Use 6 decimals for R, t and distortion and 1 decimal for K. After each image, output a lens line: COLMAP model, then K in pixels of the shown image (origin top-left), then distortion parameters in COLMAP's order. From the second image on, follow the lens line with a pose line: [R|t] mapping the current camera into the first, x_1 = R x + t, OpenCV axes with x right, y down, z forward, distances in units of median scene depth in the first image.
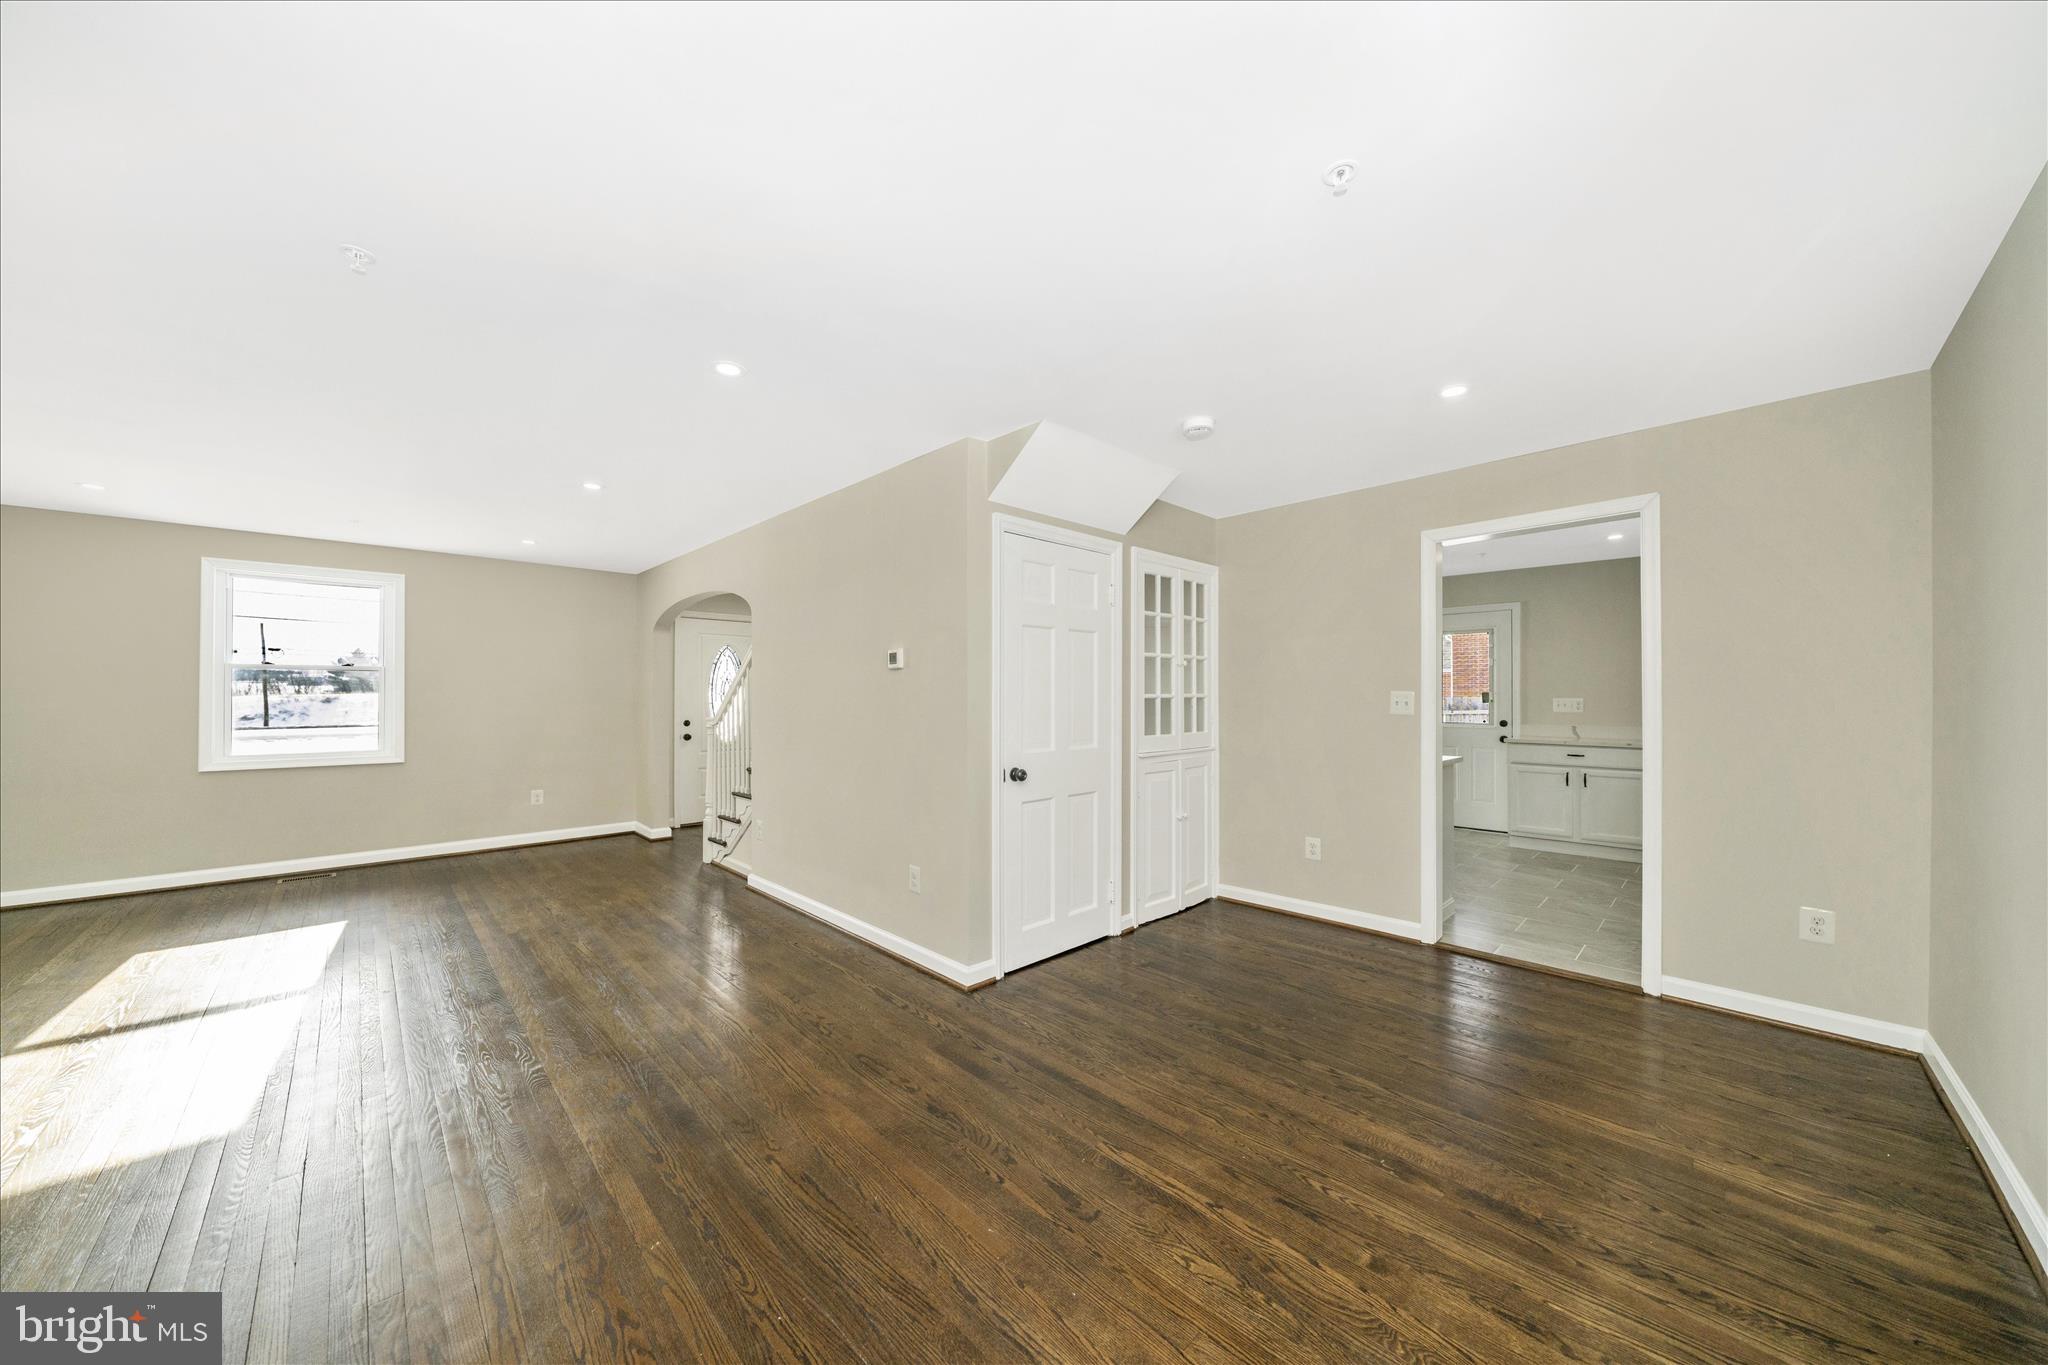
lens RADIAL K [[696.5, 0, 1015.4], [0, 696.5, 698.0], [0, 0, 1]] dist [-0.002473, -0.000115]
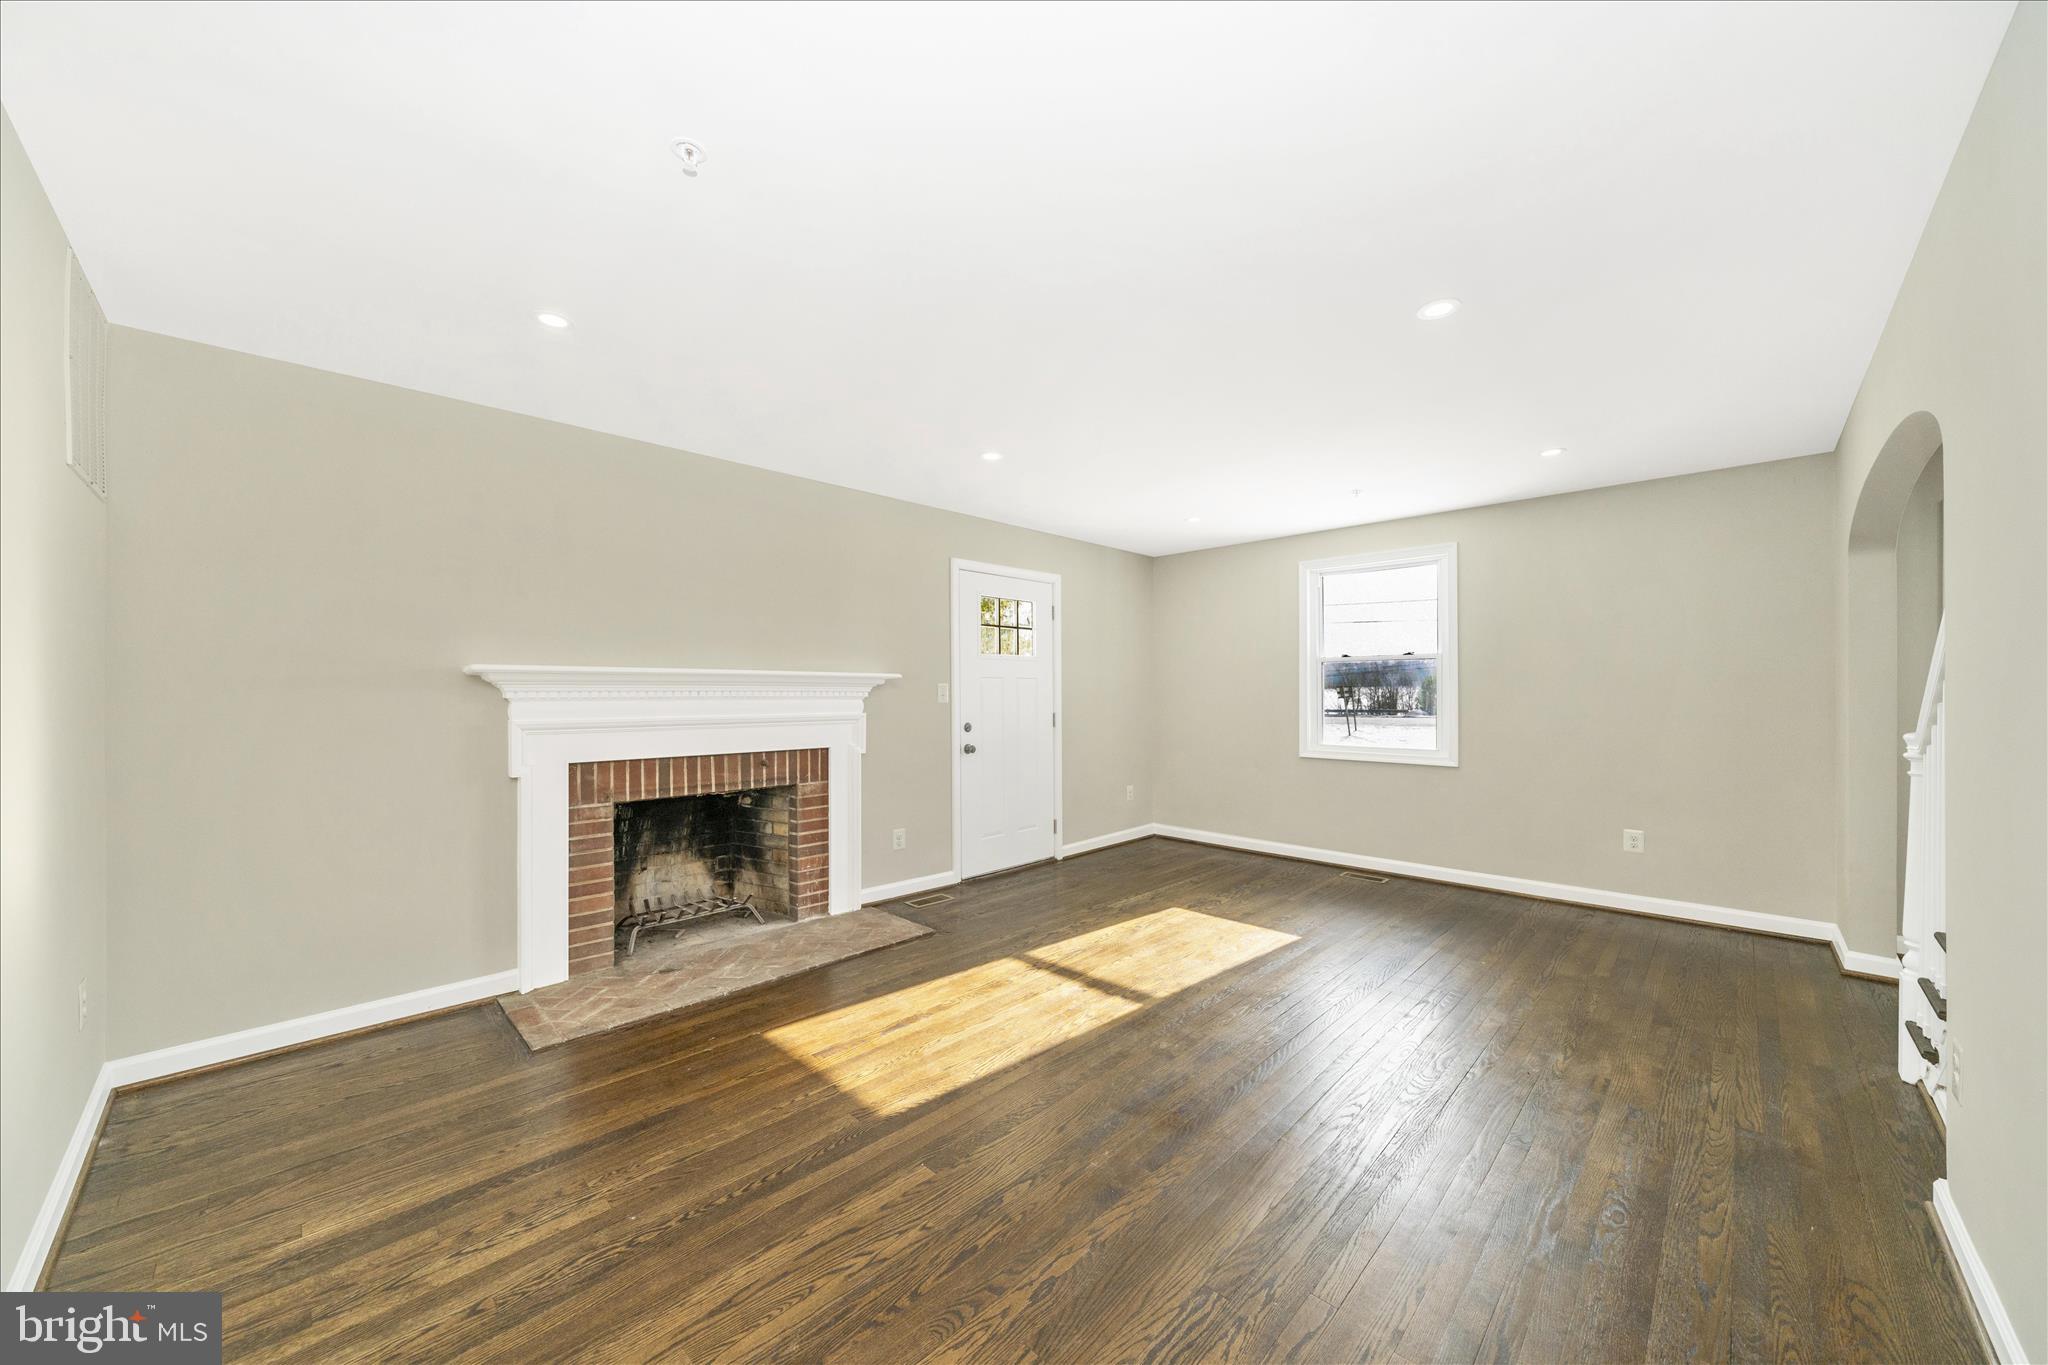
lens RADIAL K [[733.0, 0, 1021.5], [0, 733.0, 697.1], [0, 0, 1]] dist [-0.006248, 0.000150]
pose [[0.034689, 0.007422, -0.999371, -0.040150], [-0.001299, 0.999972, 0.007381, 0.006483], [0.999397, 0.001043, 0.034698, 0.774487]]
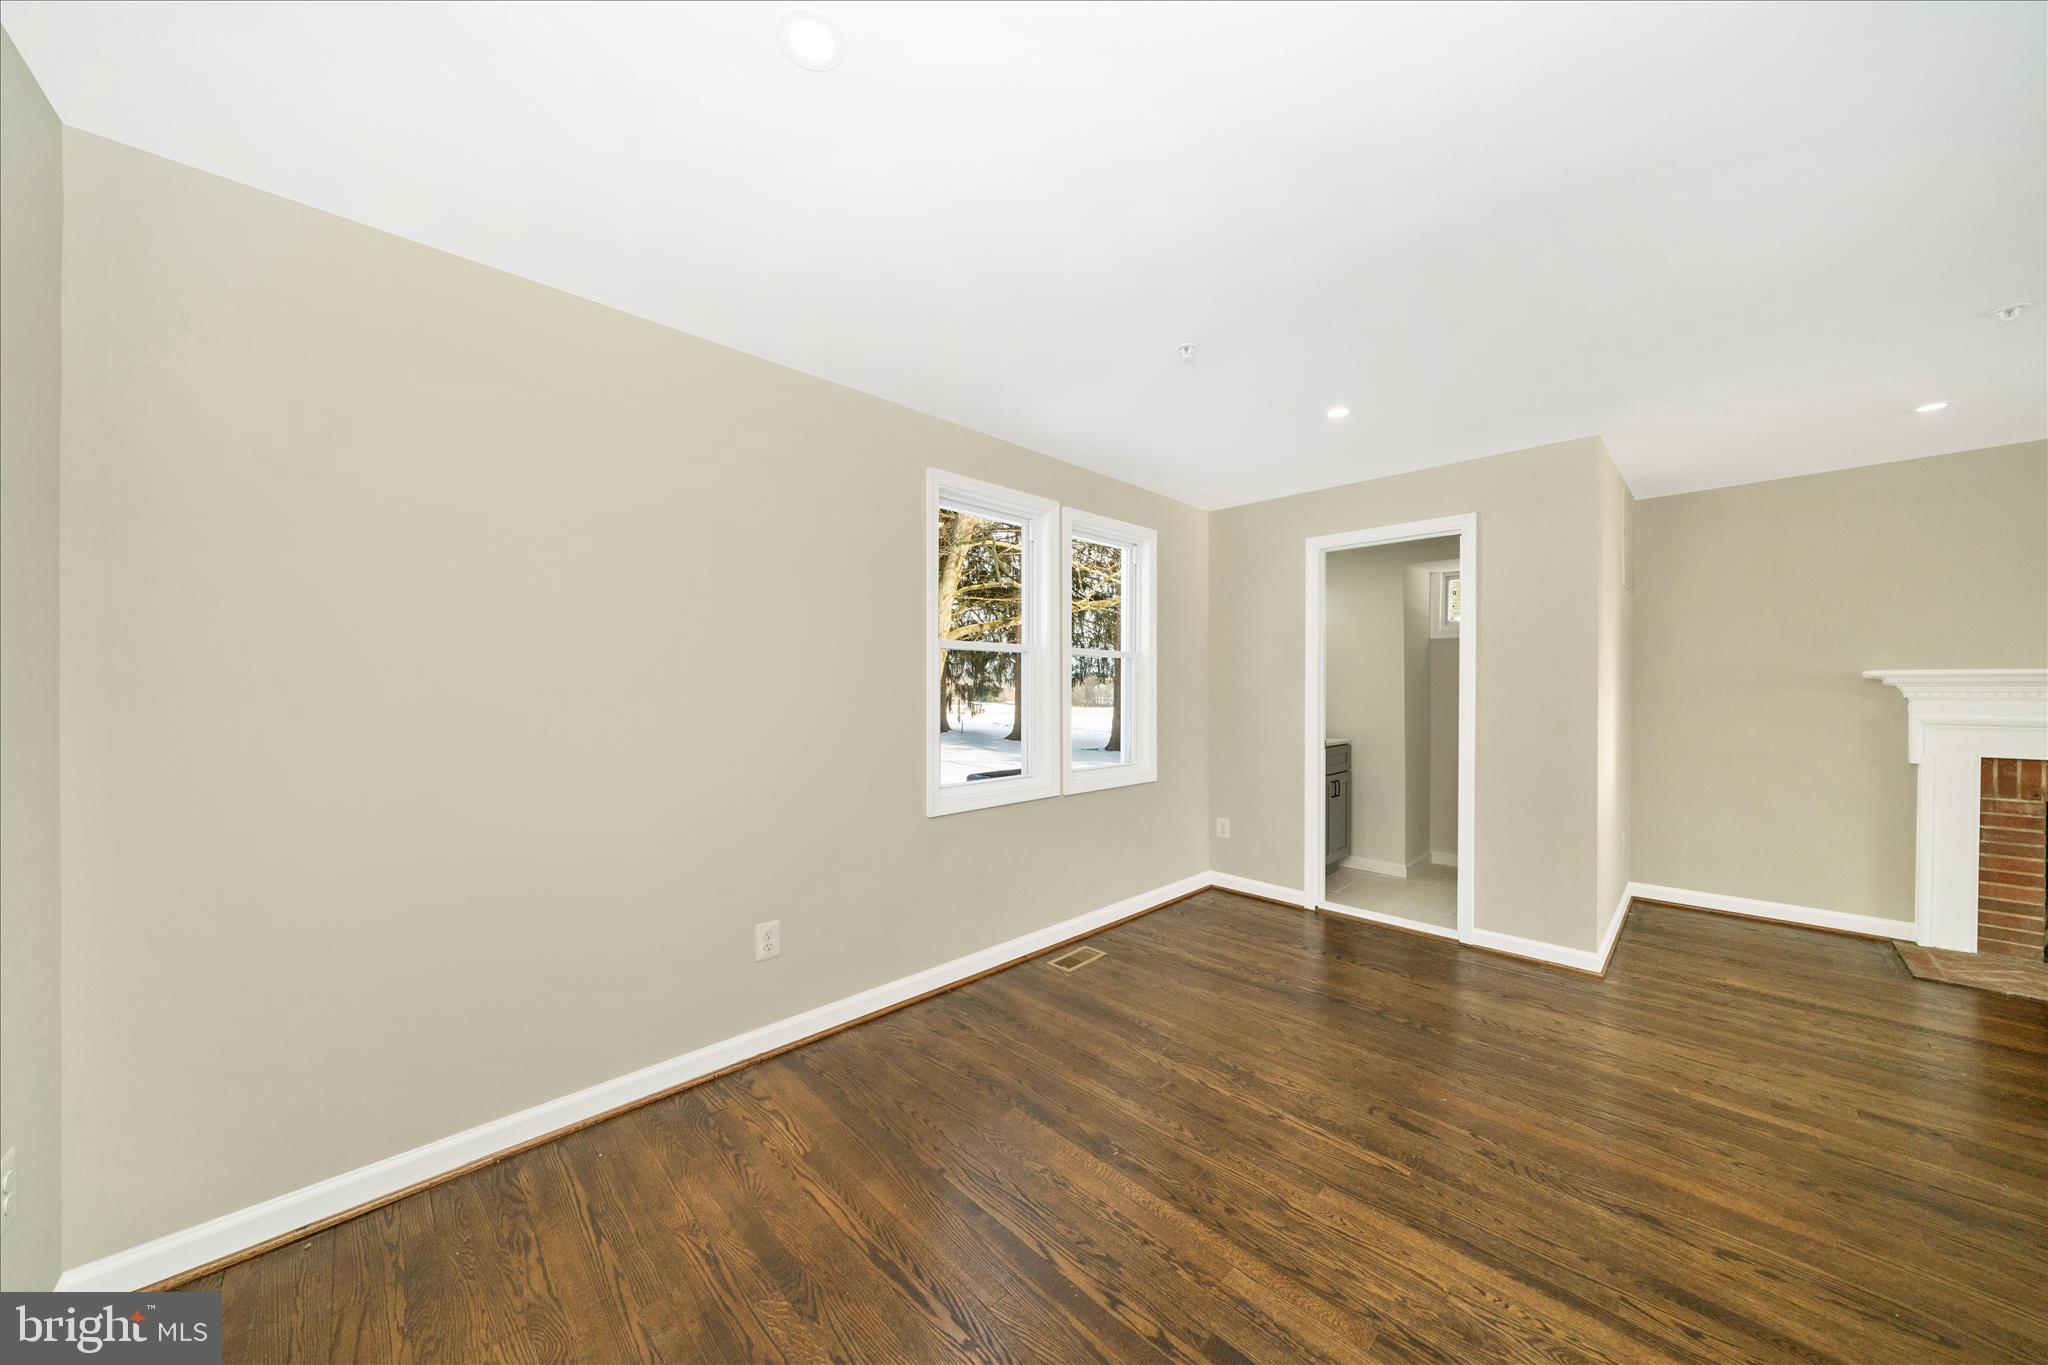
lens RADIAL K [[695.8, 0, 1019.9], [0, 695.8, 686.3], [0, 0, 1]] dist [-0.002712, -0.000035]
pose [[-0.999892, -0.000168, -0.014680, 0.416589], [-0.000230, 0.999991, 0.004269, -0.007933], [0.014679, 0.004272, -0.999883, 1.221931]]
